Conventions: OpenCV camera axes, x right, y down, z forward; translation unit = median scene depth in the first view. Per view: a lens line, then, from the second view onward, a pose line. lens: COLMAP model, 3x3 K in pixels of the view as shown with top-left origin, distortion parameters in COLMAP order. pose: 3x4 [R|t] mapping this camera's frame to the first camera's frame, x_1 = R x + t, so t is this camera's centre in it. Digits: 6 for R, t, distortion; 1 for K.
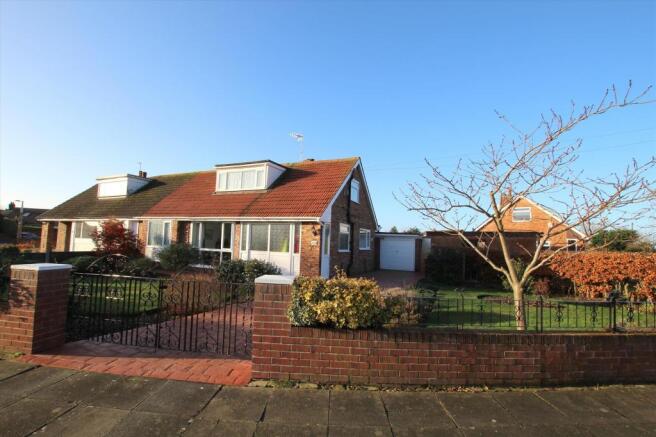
lens RADIAL K [[305.8, 0, 328.0], [0, 305.8, 218.5], [0, 0, 1]] dist [-0.031885, -0.000204]
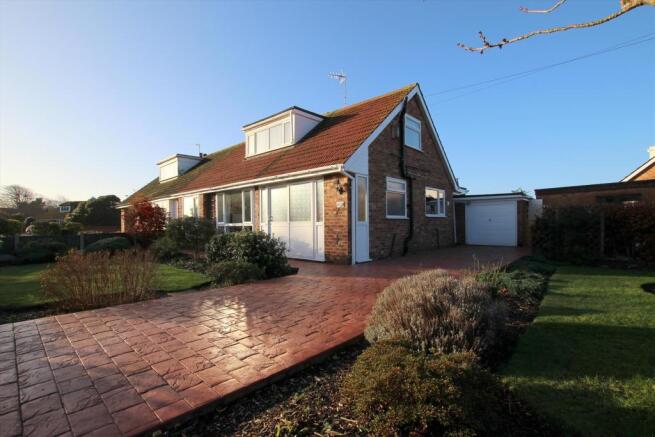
lens RADIAL K [[305.3, 0, 327.5], [0, 305.3, 218.5], [0, 0, 1]] dist [-0.031885, -0.000204]
pose [[0.951343, -0.050504, -0.303966, 0.108424], [0.068012, 0.996563, 0.047285, 0.062433], [0.300533, -0.065657, 0.951509, 0.276657]]
